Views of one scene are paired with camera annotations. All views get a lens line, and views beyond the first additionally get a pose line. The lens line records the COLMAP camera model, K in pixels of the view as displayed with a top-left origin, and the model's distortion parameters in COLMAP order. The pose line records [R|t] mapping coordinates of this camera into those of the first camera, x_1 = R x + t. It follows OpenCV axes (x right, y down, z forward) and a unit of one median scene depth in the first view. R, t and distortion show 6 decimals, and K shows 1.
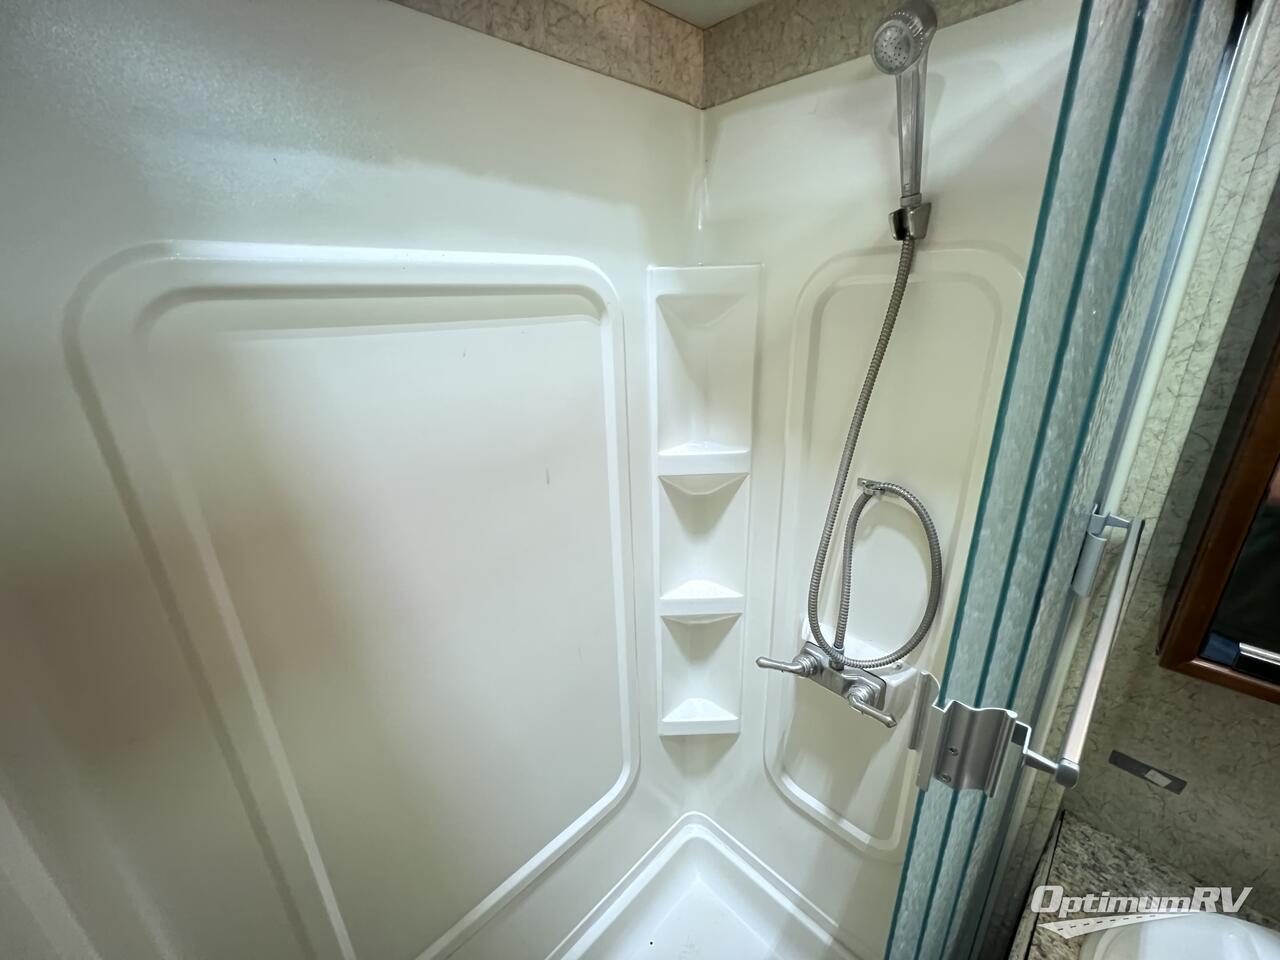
lens RADIAL K [[512.4, 0, 639.0], [0, 512.4, 482.0], [0, 0, 1]] dist [-0.000177, -0.000459]
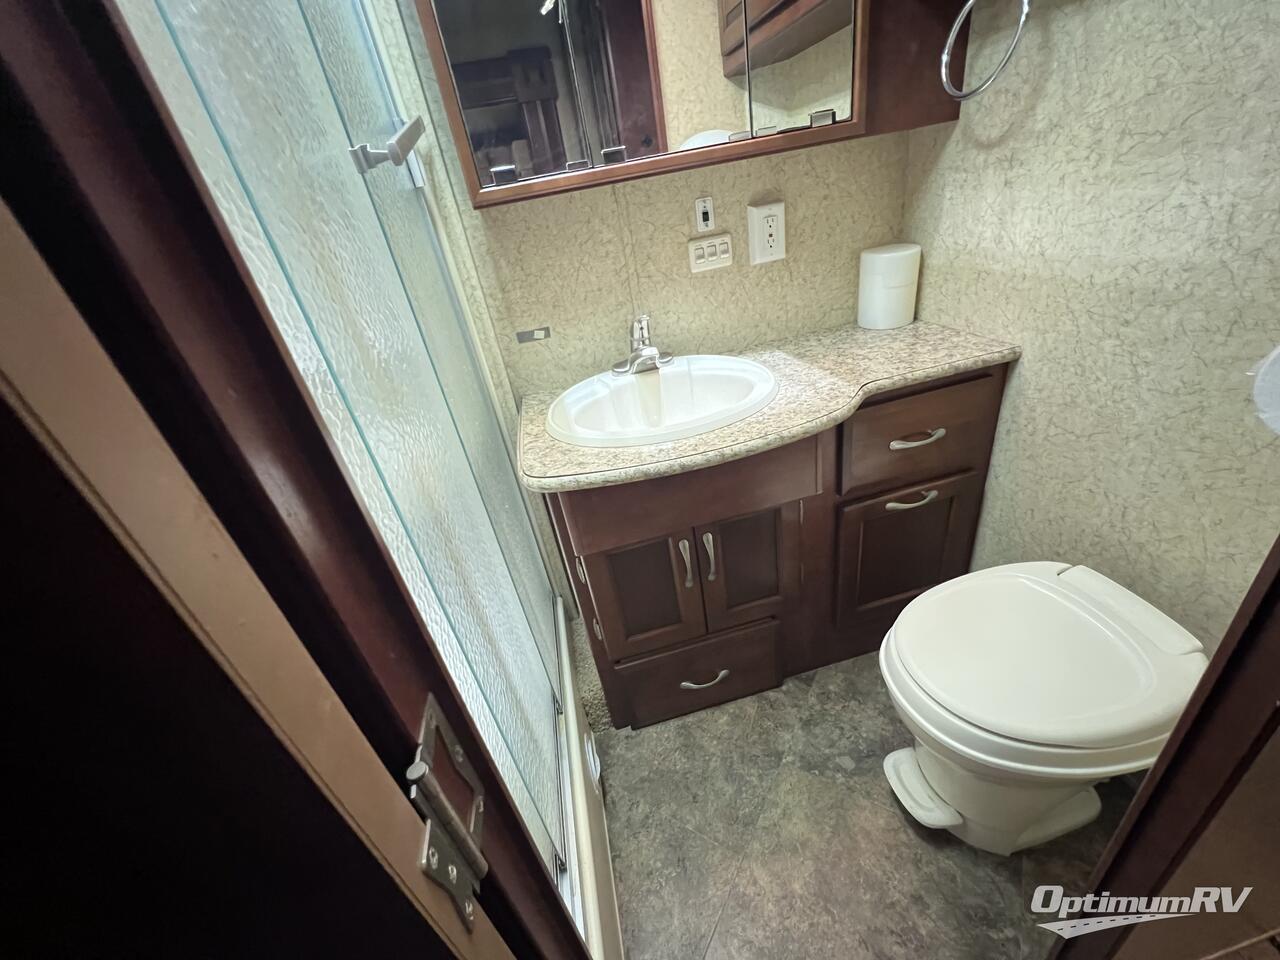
lens RADIAL K [[512.4, 0, 639.0], [0, 512.4, 482.0], [0, 0, 1]] dist [-0.000177, -0.000459]
pose [[0.528984, -0.466777, 0.708728, -0.211120], [0.419825, 0.869728, 0.259463, 0.705877], [-0.737512, 0.160290, 0.656036, -0.247081]]
